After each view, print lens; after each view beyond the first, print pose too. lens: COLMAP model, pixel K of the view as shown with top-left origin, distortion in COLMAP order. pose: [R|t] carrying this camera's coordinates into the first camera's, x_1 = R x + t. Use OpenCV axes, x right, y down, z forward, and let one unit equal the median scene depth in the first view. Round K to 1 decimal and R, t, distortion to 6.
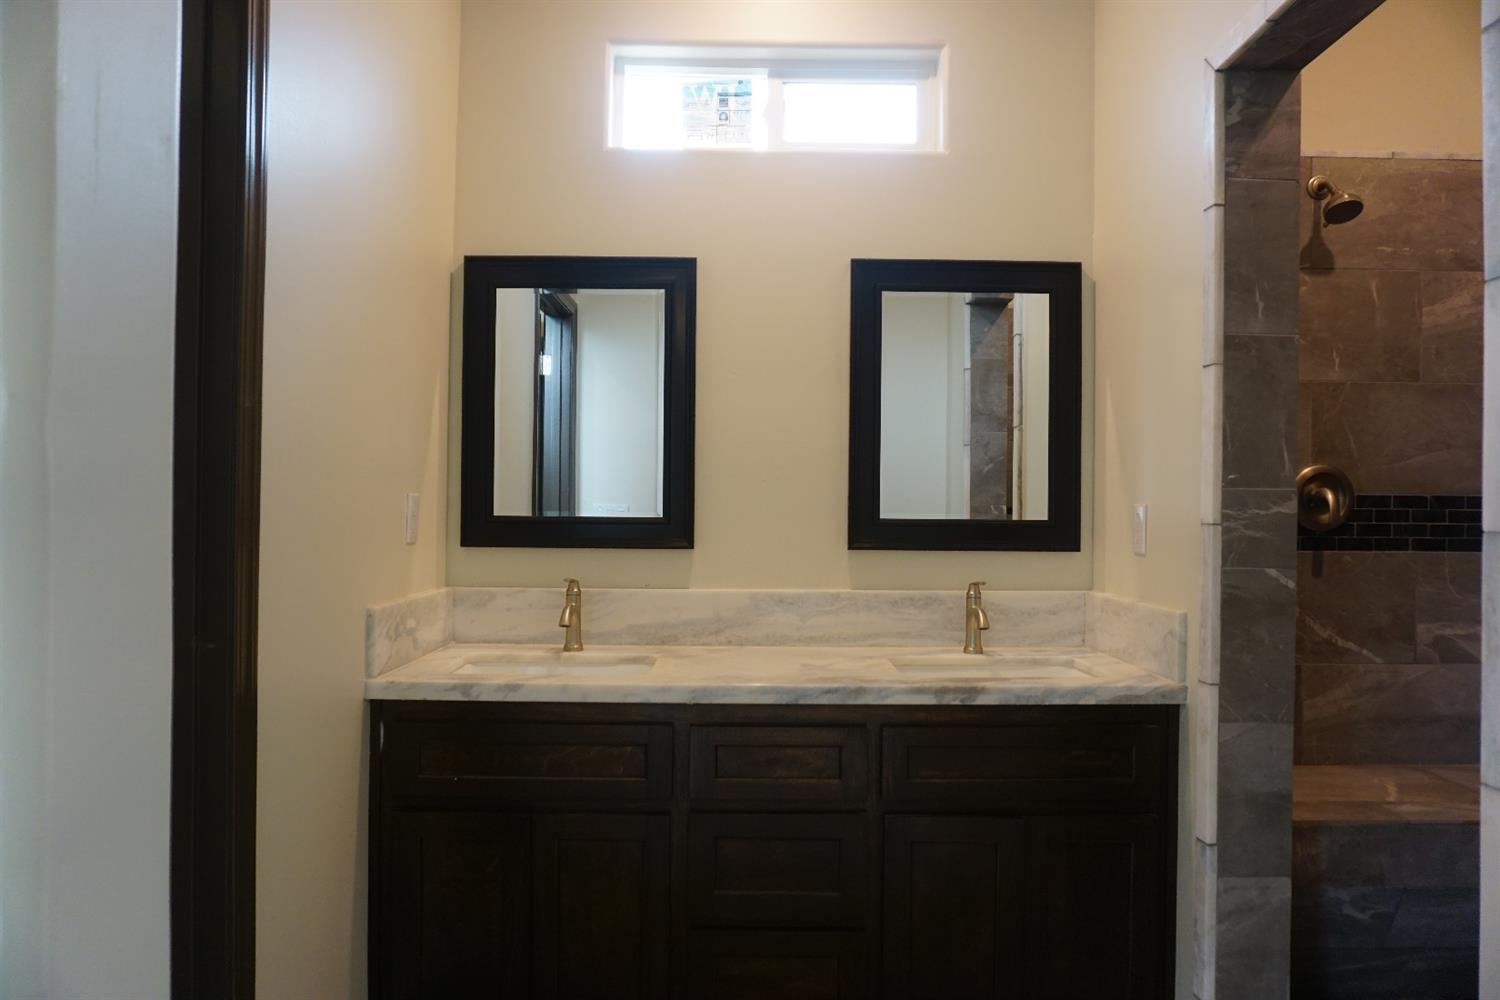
lens RADIAL K [[988.8, 0, 735.9], [0, 988.8, 518.9], [0, 0, 1]] dist [-0.051437, 0.028951]
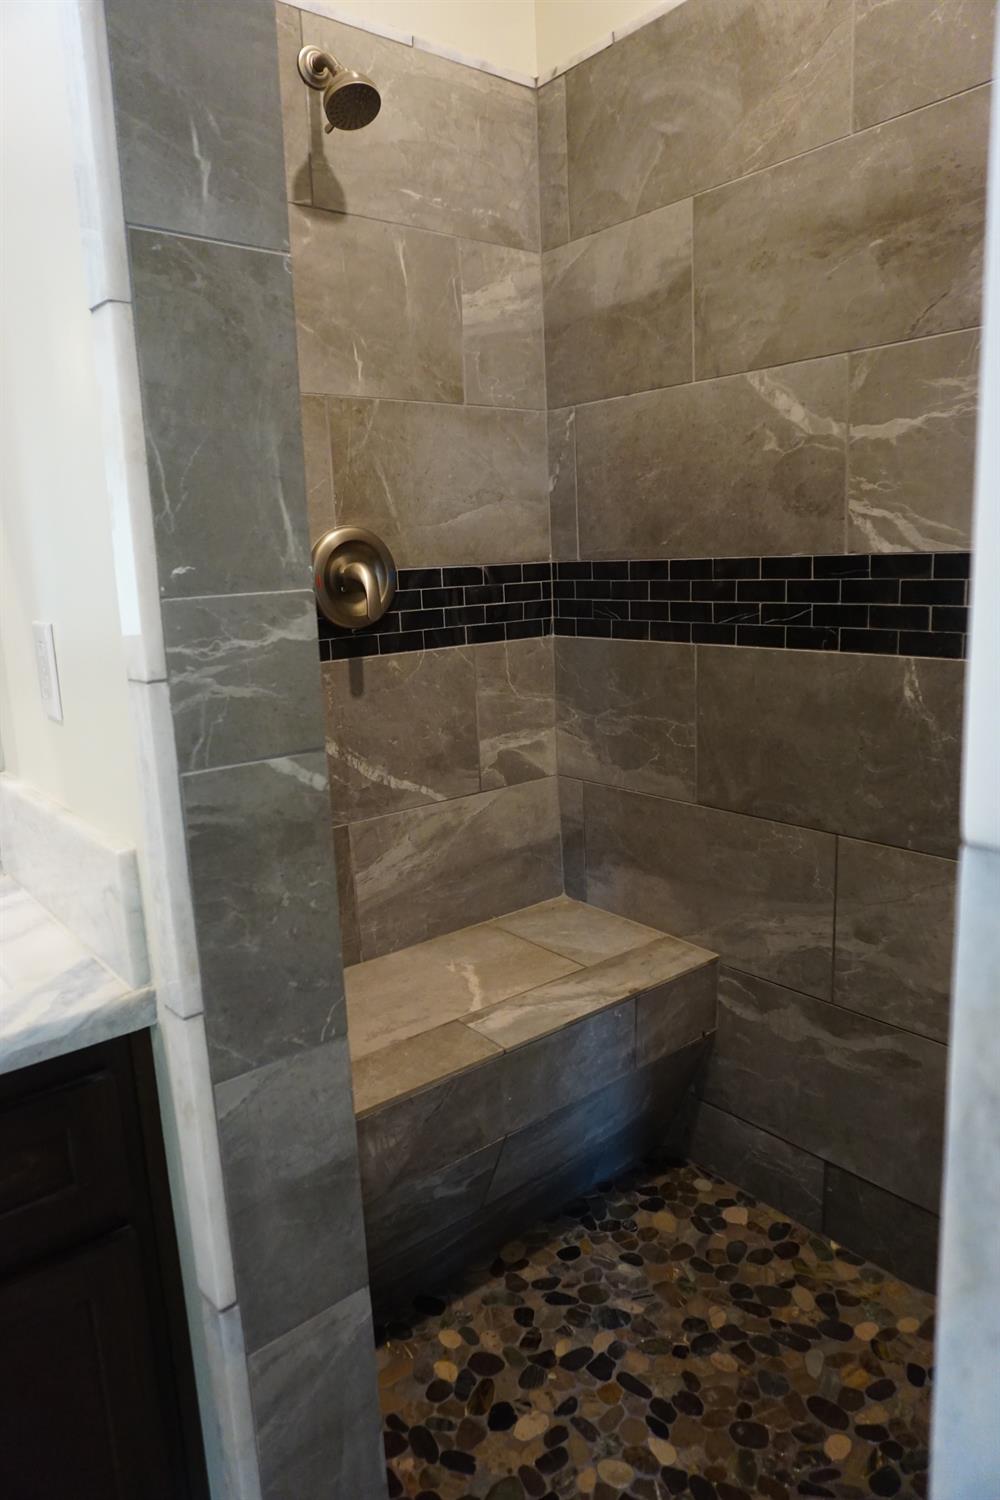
lens RADIAL K [[988.8, 0, 489.1], [0, 988.8, 748.3], [0, 0, 1]] dist [-0.051437, 0.028951]
pose [[0.776769, -0.160333, 0.609034, 0.244061], [0.053411, 0.980338, 0.189960, -0.030604], [-0.627516, -0.115026, 0.770060, 0.410223]]
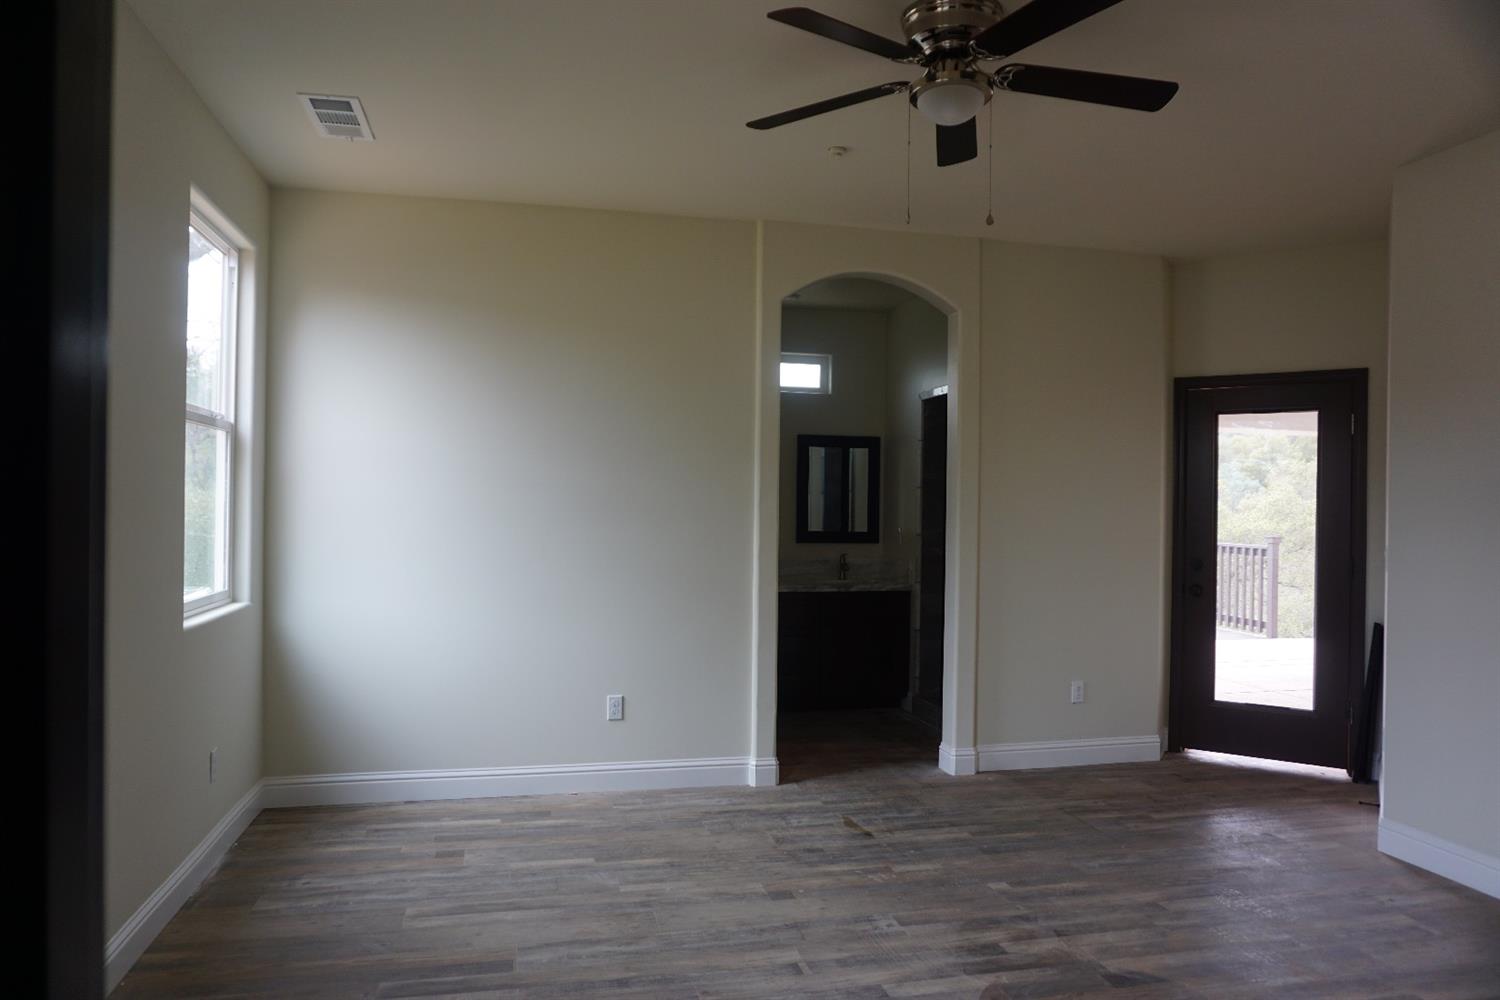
lens RADIAL K [[988.8, 0, 754.2], [0, 988.8, 498.1], [0, 0, 1]] dist [-0.051437, 0.028951]
pose [[0.971065, 0.010257, 0.238596, -0.661243], [-0.005937, 0.999805, -0.018818, -0.040022], [-0.238743, 0.016857, 0.970936, -1.634728]]
